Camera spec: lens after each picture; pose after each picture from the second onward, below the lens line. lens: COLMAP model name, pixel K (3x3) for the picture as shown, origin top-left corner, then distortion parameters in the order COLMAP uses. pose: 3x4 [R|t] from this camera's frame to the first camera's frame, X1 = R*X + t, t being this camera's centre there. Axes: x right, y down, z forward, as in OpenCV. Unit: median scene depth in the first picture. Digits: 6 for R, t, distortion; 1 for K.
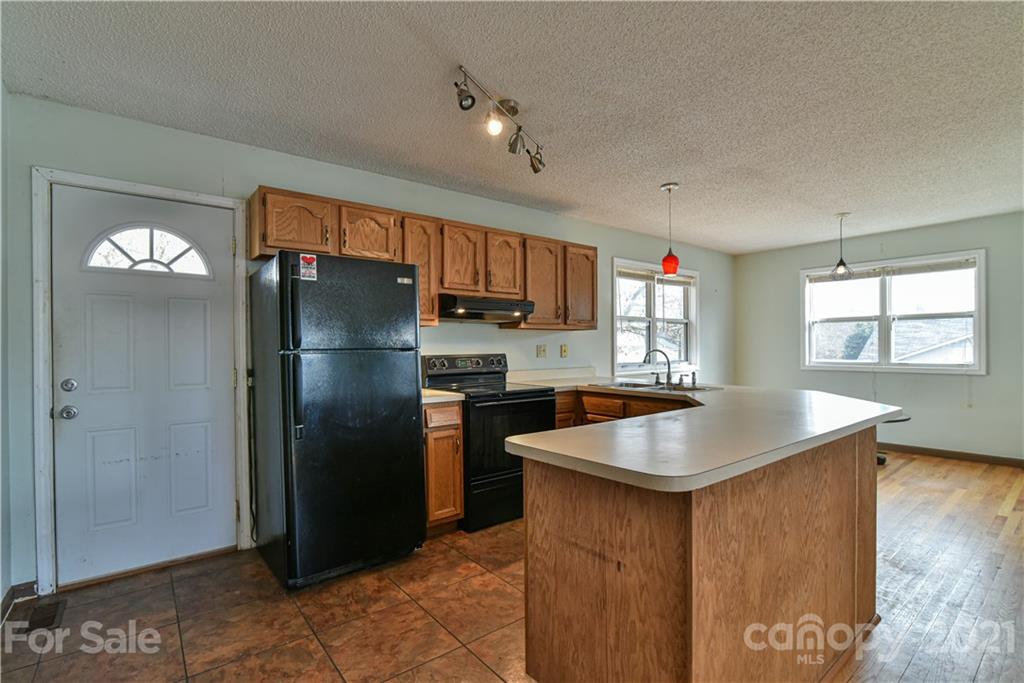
lens RADIAL K [[482.0, 0, 509.8], [0, 482.0, 346.8], [0, 0, 1]] dist [-0.001609, -0.000241]
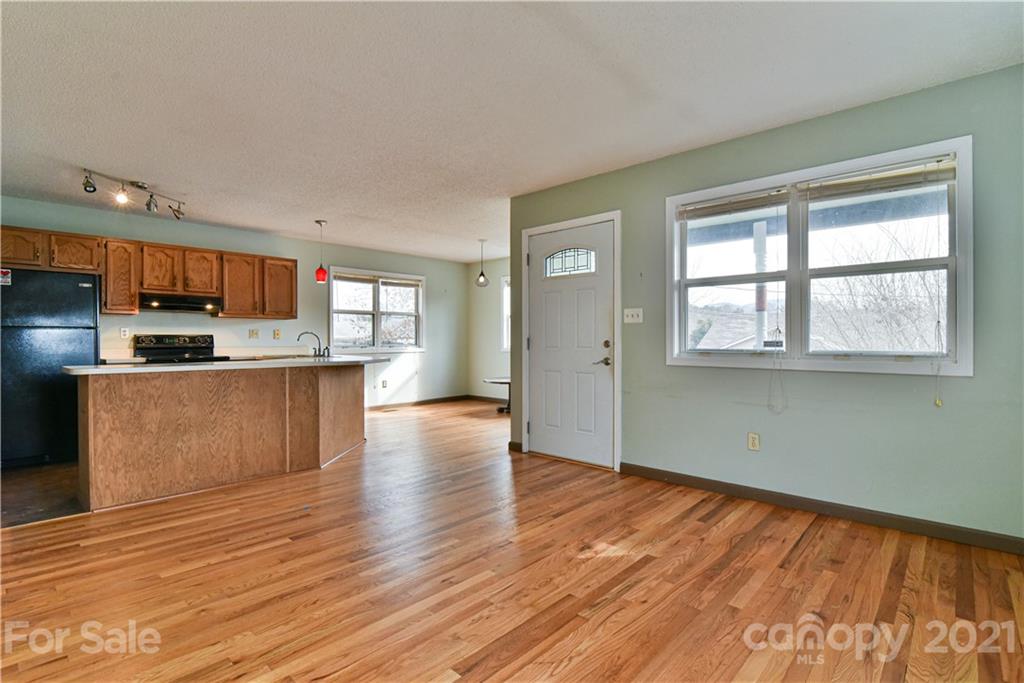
lens RADIAL K [[489.5, 0, 504.5], [0, 489.5, 343.2], [0, 0, 1]] dist [-0.017716, -0.000107]
pose [[0.989676, 0.002984, 0.143293, 0.673169], [-0.003436, 0.999990, 0.002903, 0.034211], [-0.143283, -0.003366, 0.989676, -0.568052]]
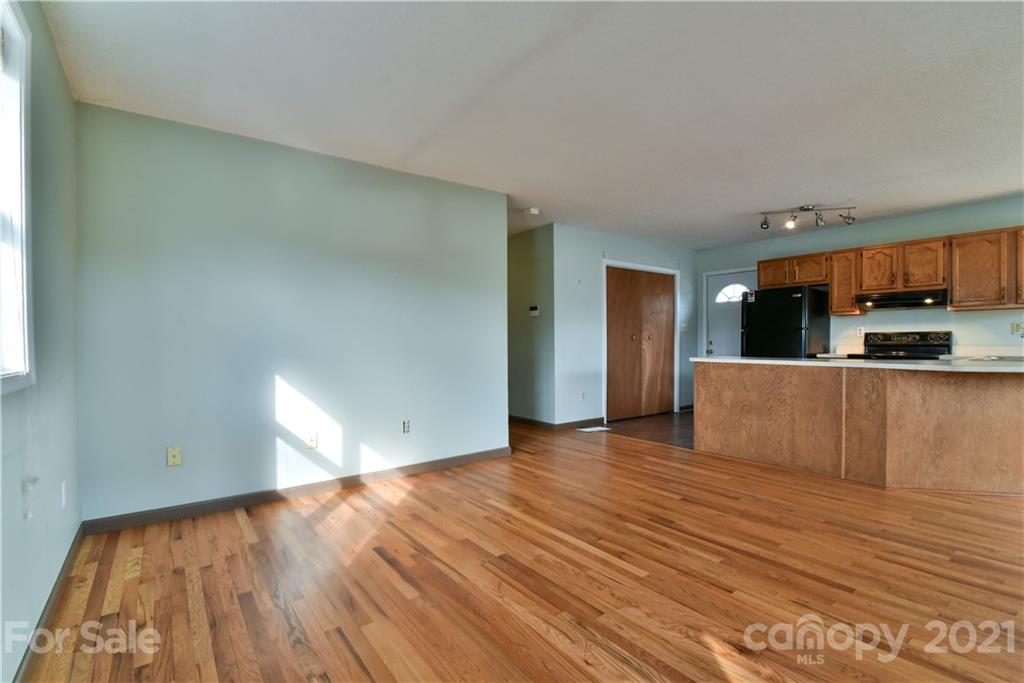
lens RADIAL K [[468.9, 0, 507.1], [0, 468.9, 348.2], [0, 0, 1]] dist [-0.017991, 0.000333]
pose [[-0.029389, 0.021731, -0.999332, 1.305003], [0.005007, 0.999754, 0.021593, 0.028538], [0.999556, -0.004370, -0.029491, -0.127238]]
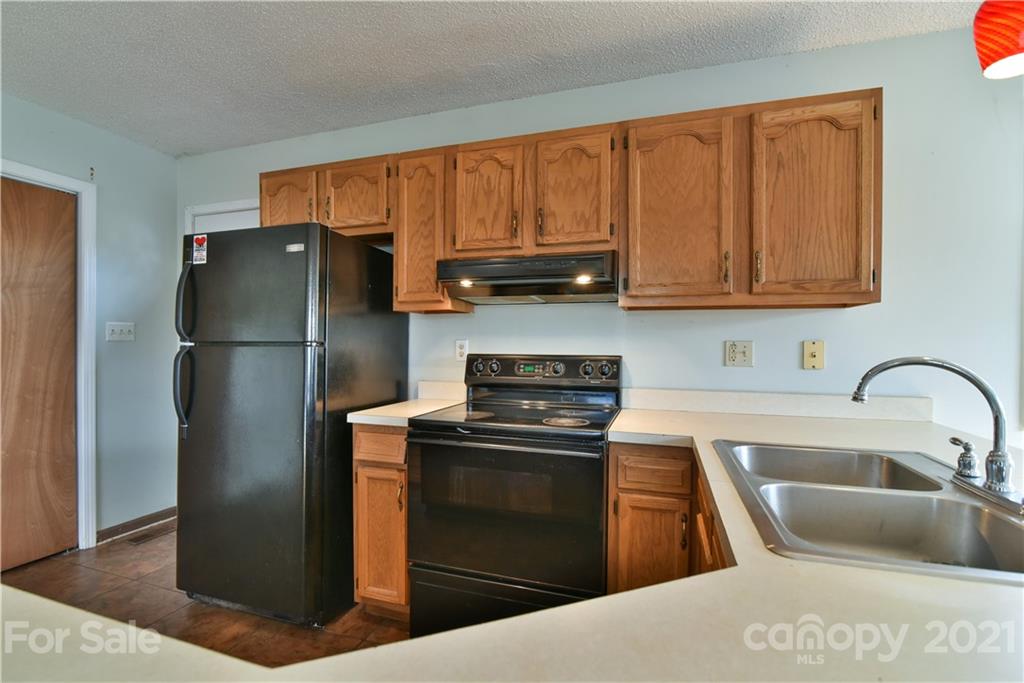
lens RADIAL K [[468.9, 0, 507.1], [0, 468.9, 348.2], [0, 0, 1]] dist [-0.017991, 0.000333]
pose [[0.539756, 0.018763, -0.841613, 0.391323], [-0.010696, 0.999824, 0.015431, -0.000996], [0.841754, 0.000673, 0.539861, 0.644516]]
